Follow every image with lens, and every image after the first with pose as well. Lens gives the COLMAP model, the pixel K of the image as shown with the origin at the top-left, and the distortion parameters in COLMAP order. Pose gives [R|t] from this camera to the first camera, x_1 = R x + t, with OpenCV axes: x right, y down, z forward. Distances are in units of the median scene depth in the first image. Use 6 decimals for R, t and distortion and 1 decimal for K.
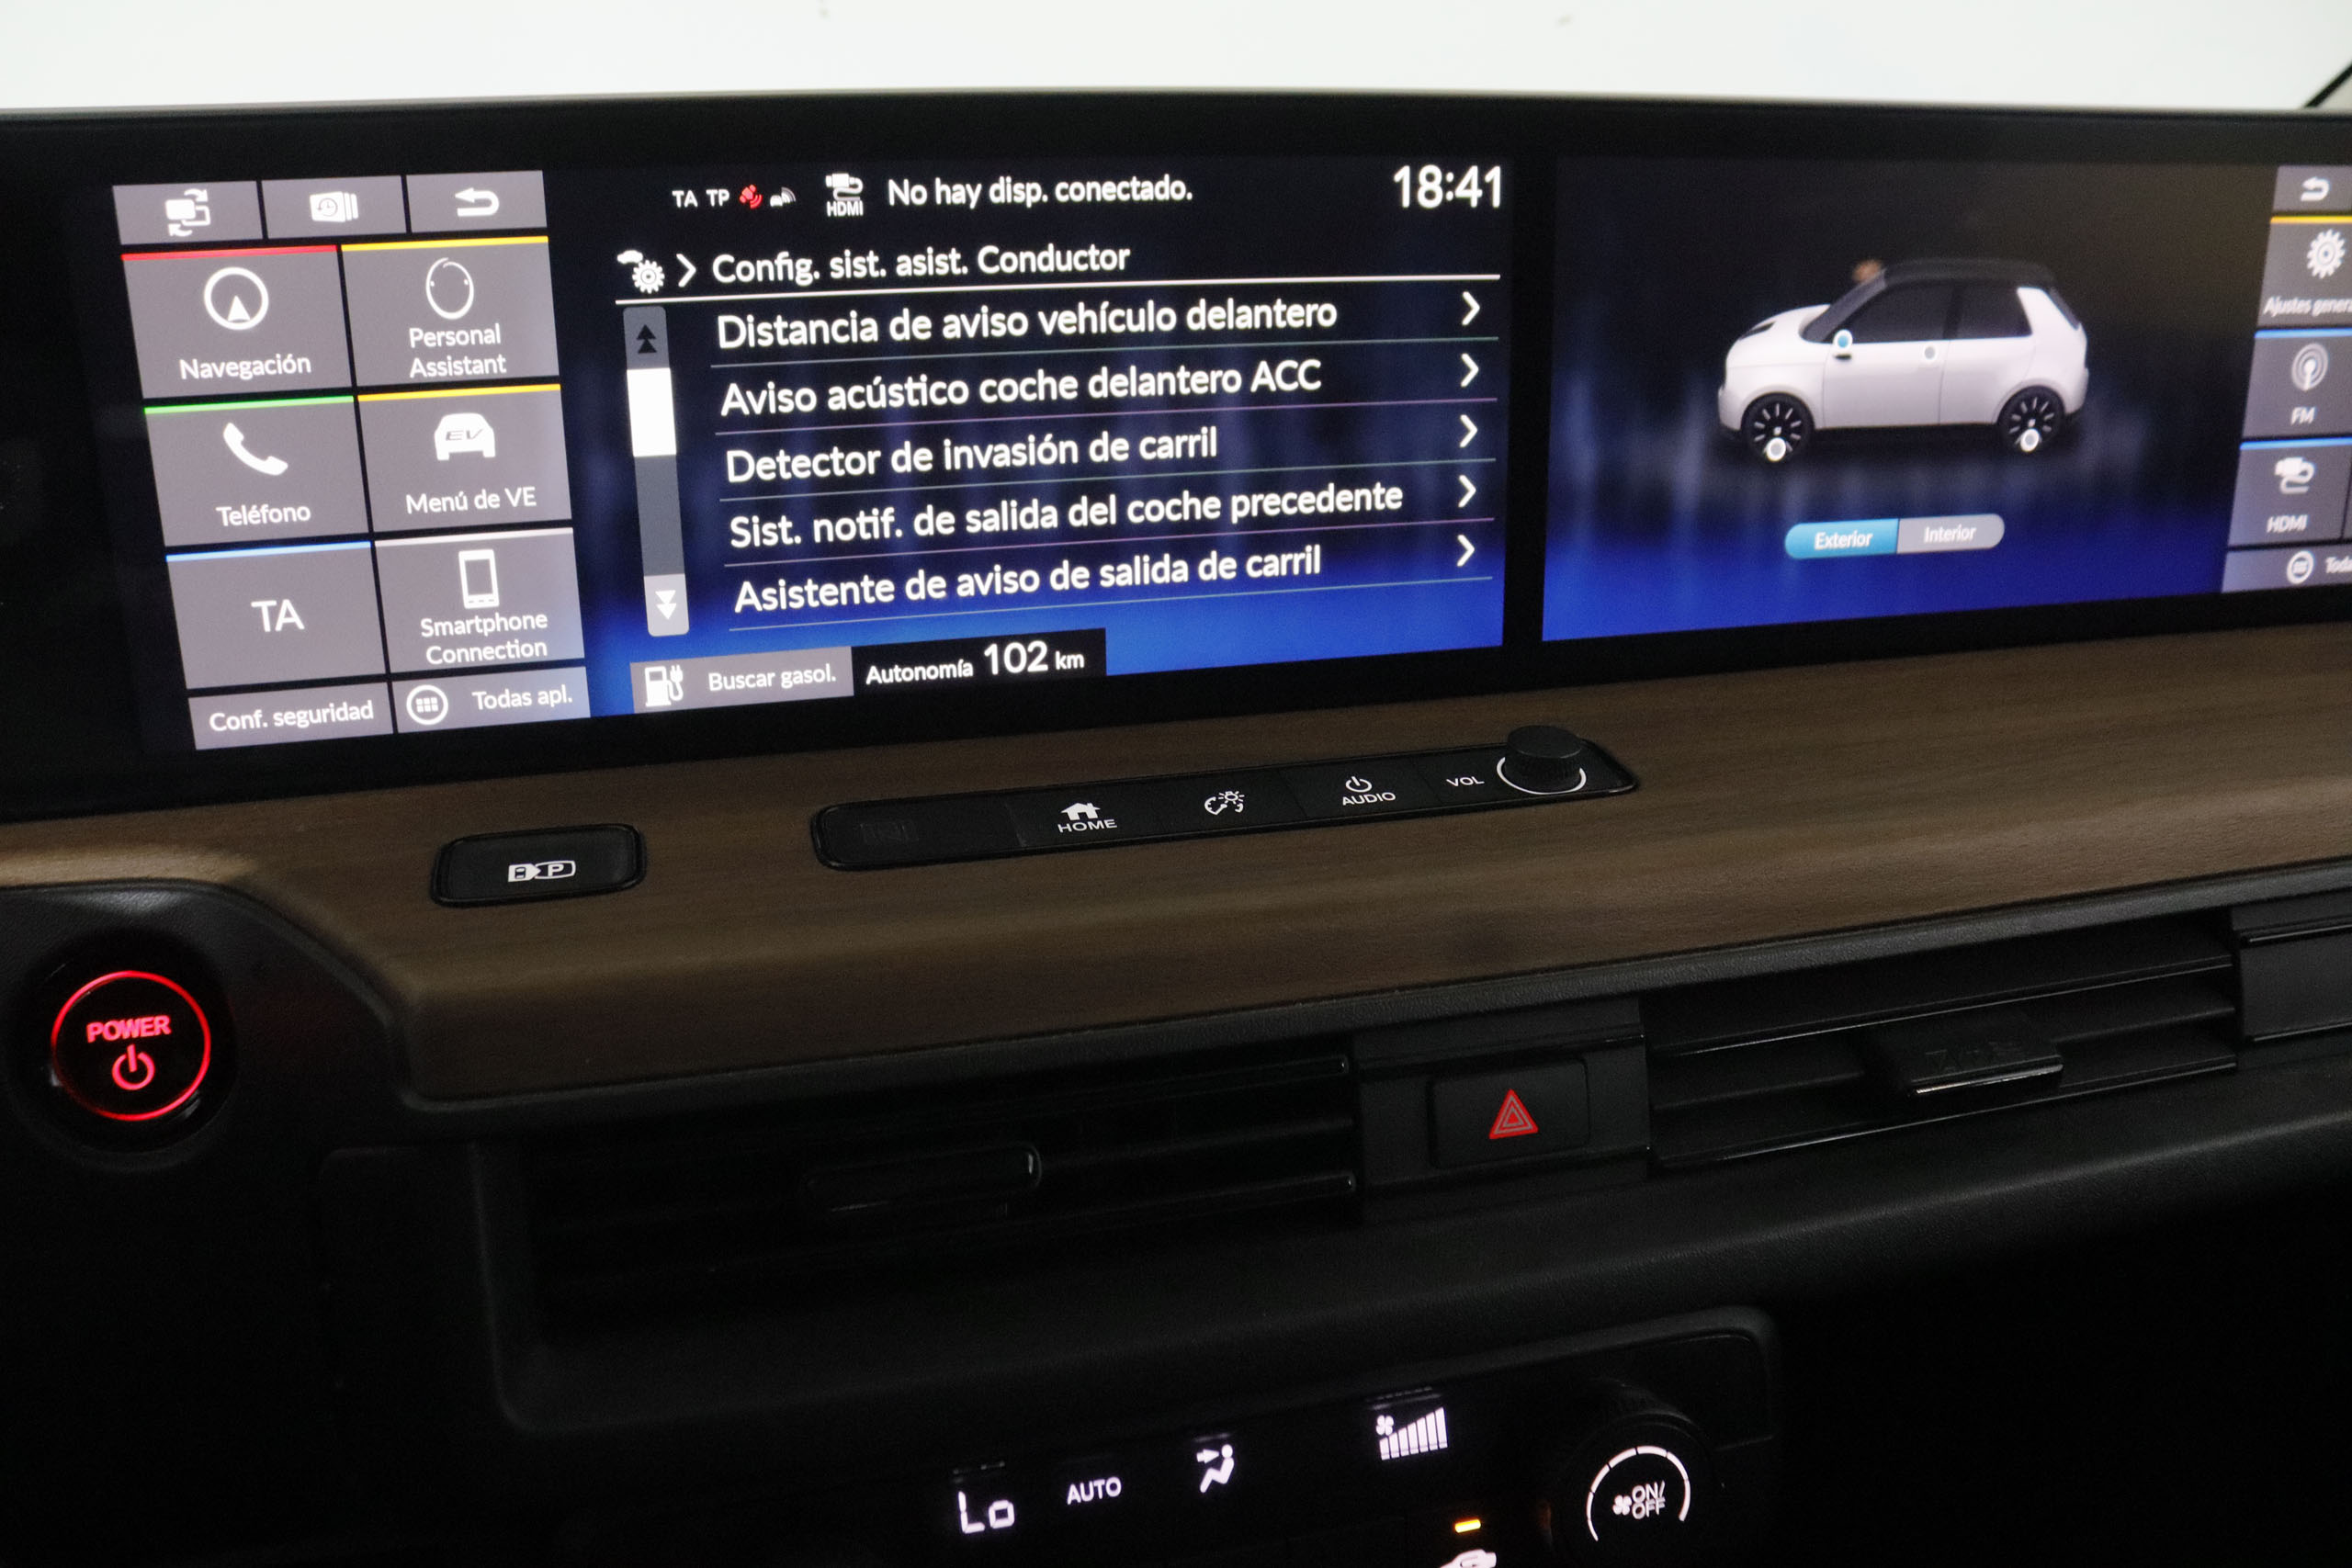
lens RADIAL K [[1907.6, 0, 1175.8], [0, 1907.6, 787.6], [0, 0, 1]] dist [-0.169591, 0.136682]
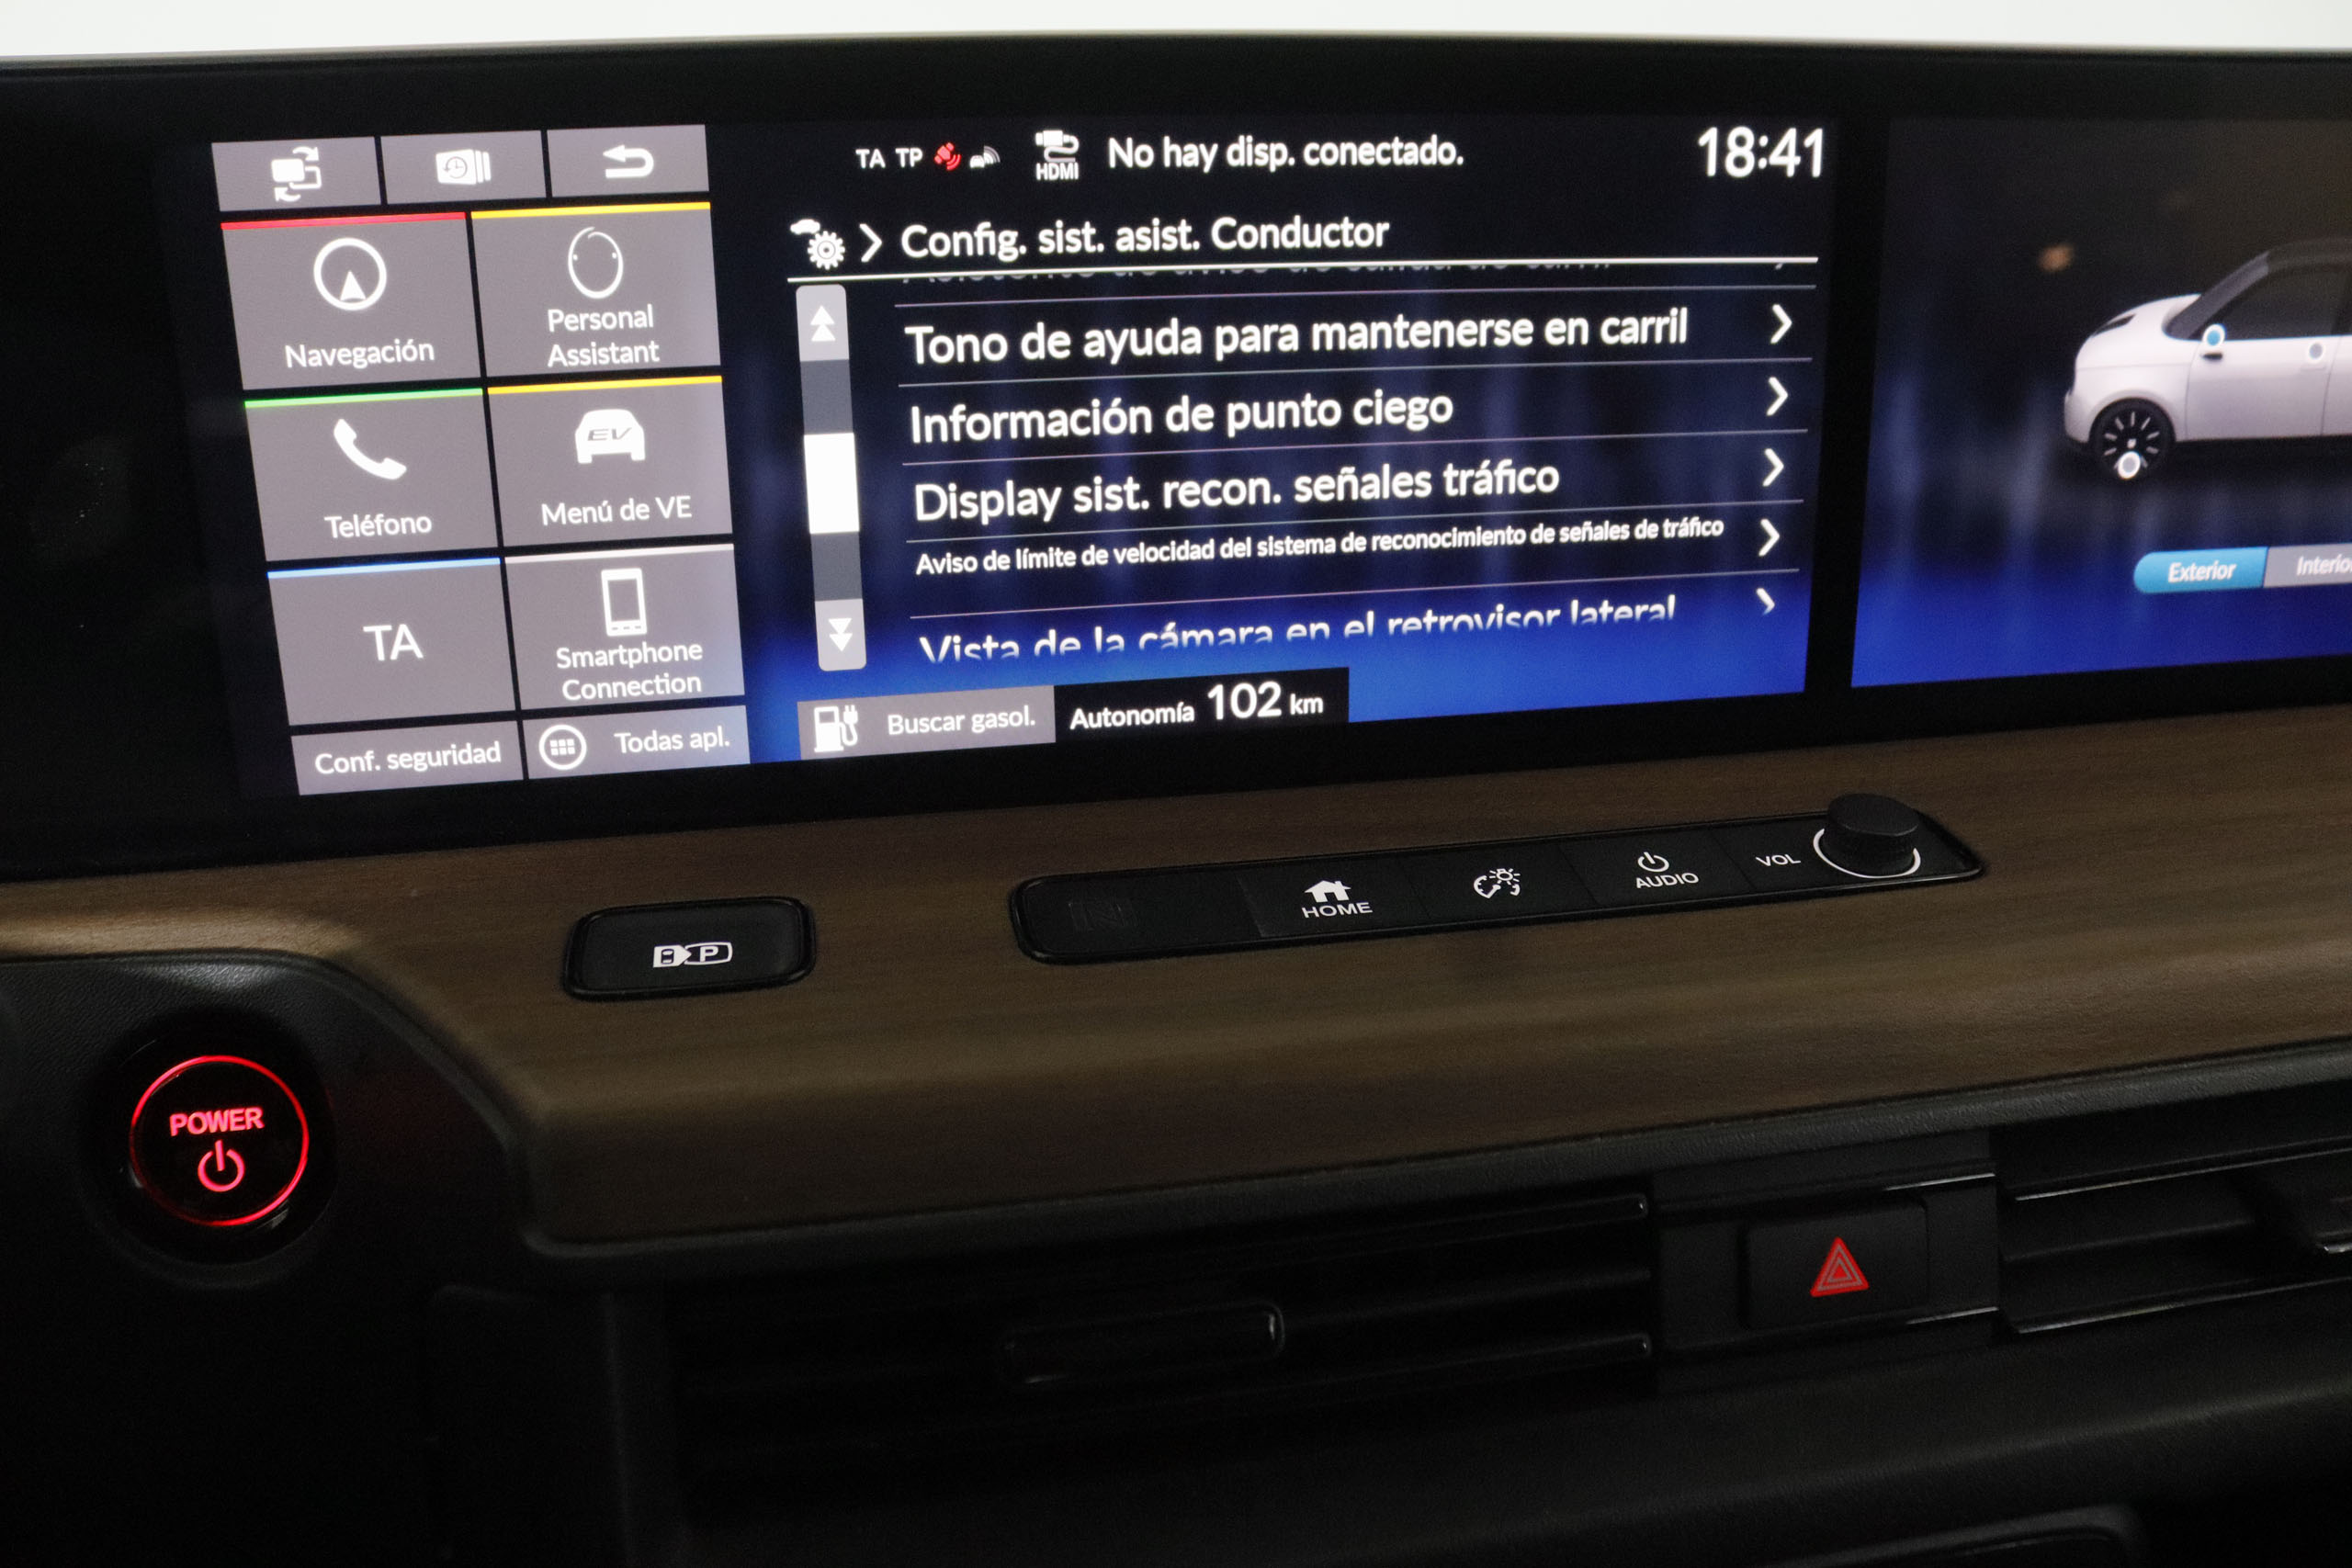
lens RADIAL K [[1933.3, 0, 1176.0], [0, 1933.3, 784.0], [0, 0, 1]] dist [-0.168465, 0.144533]
pose [[0.997106, 0.019422, -0.073504, -0.054883], [-0.019162, 0.999807, 0.004236, -0.037087], [0.073572, -0.002815, 0.997286, 0.145105]]
